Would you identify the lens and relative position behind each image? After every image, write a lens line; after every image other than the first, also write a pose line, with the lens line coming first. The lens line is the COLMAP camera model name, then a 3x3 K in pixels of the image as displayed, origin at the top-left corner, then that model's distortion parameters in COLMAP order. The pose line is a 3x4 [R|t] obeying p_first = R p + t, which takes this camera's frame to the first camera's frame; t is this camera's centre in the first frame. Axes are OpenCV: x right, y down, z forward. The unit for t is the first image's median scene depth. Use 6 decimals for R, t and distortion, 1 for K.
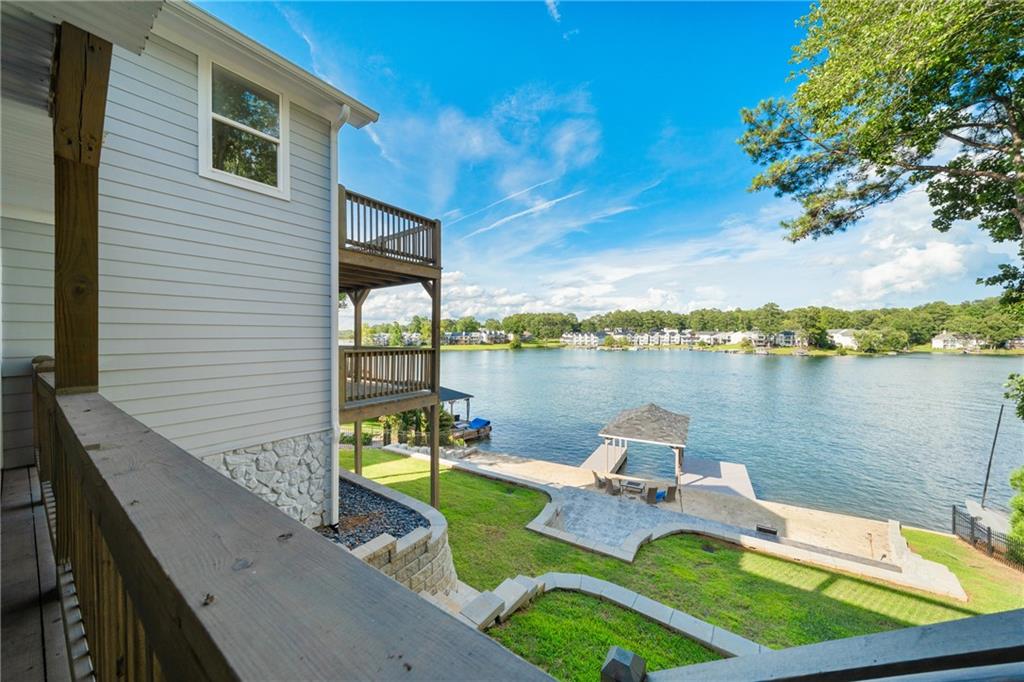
lens RADIAL K [[361.8, 0, 502.3], [0, 361.8, 341.4], [0, 0, 1]] dist [-0.001044, 0.000170]
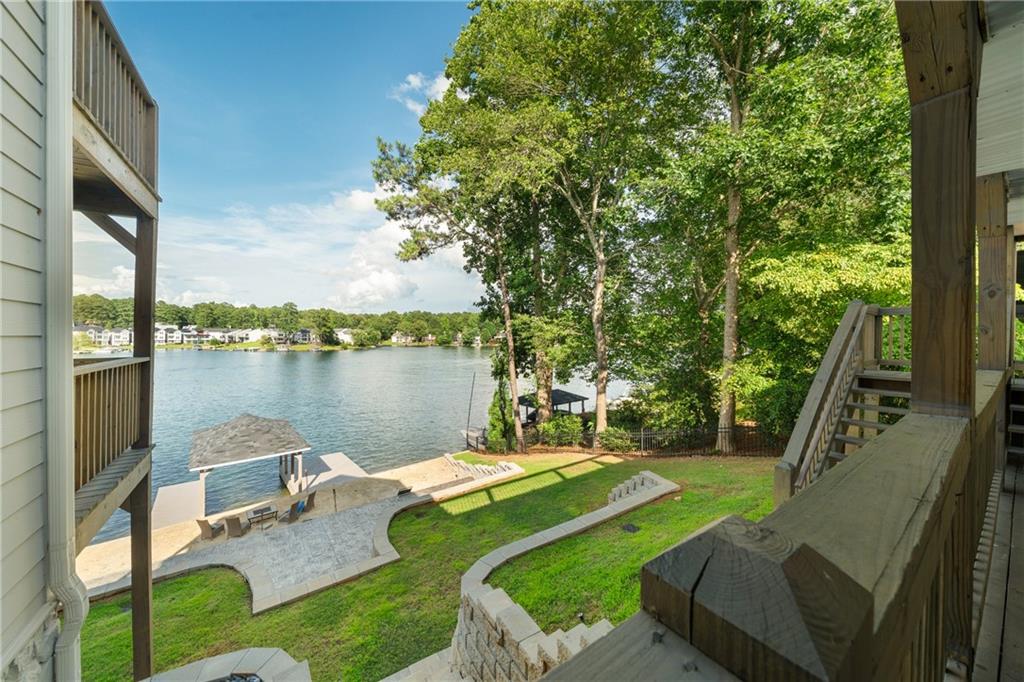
lens RADIAL K [[361.8, 0, 519.5], [0, 361.8, 340.8], [0, 0, 1]] dist [-0.001044, 0.000170]
pose [[0.320179, -0.013405, 0.947262, -0.205930], [0.008561, 0.999900, 0.011256, -0.002150], [-0.947318, 0.004506, 0.320262, 0.151583]]
